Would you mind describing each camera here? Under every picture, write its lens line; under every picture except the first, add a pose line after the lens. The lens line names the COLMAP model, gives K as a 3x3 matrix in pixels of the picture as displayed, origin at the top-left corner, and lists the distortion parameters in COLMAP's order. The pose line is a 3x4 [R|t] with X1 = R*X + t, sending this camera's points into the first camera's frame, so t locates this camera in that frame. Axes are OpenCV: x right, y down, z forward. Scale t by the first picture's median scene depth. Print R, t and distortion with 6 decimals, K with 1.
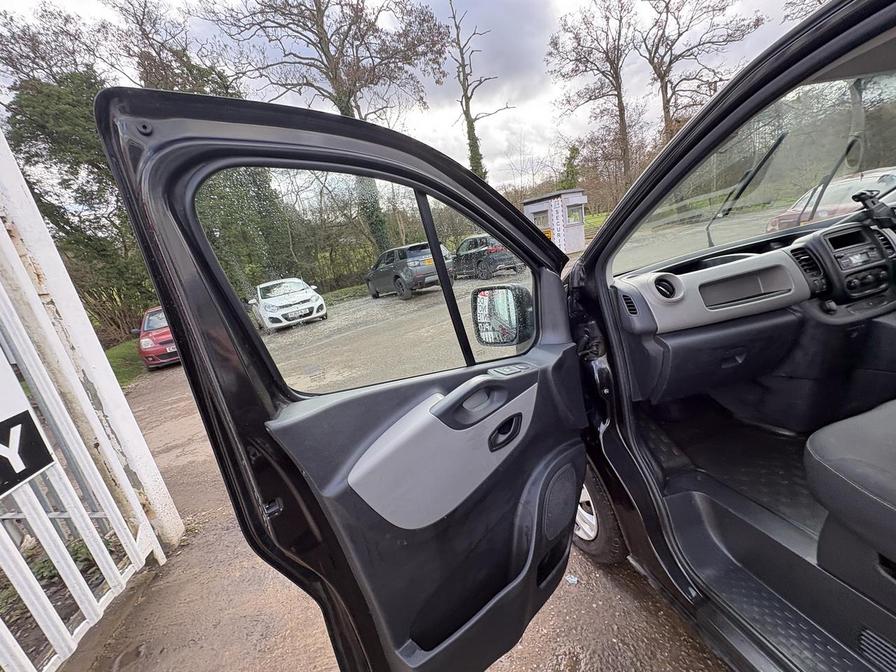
lens RADIAL K [[356.1, 0, 449.5], [0, 356.1, 335.0], [0, 0, 1]] dist [0.001932, -0.000387]
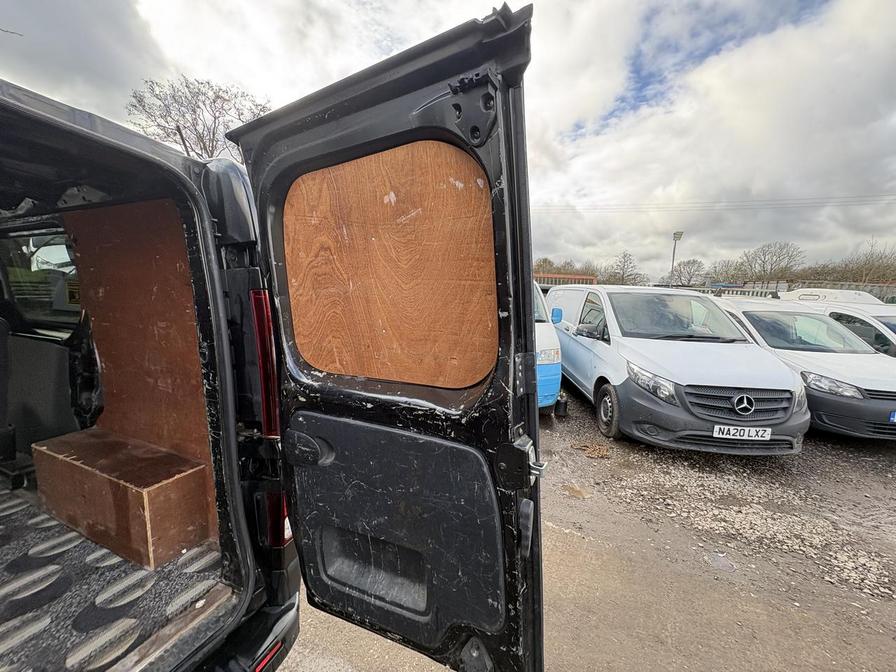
lens RADIAL K [[356.1, 0, 449.1], [0, 356.1, 333.4], [0, 0, 1]] dist [0.001932, -0.000387]
pose [[0.609049, 0.112612, 0.785097, 0.151953], [0.048080, 0.982806, -0.178270, 0.020292], [-0.791674, 0.146322, 0.593163, -0.182971]]
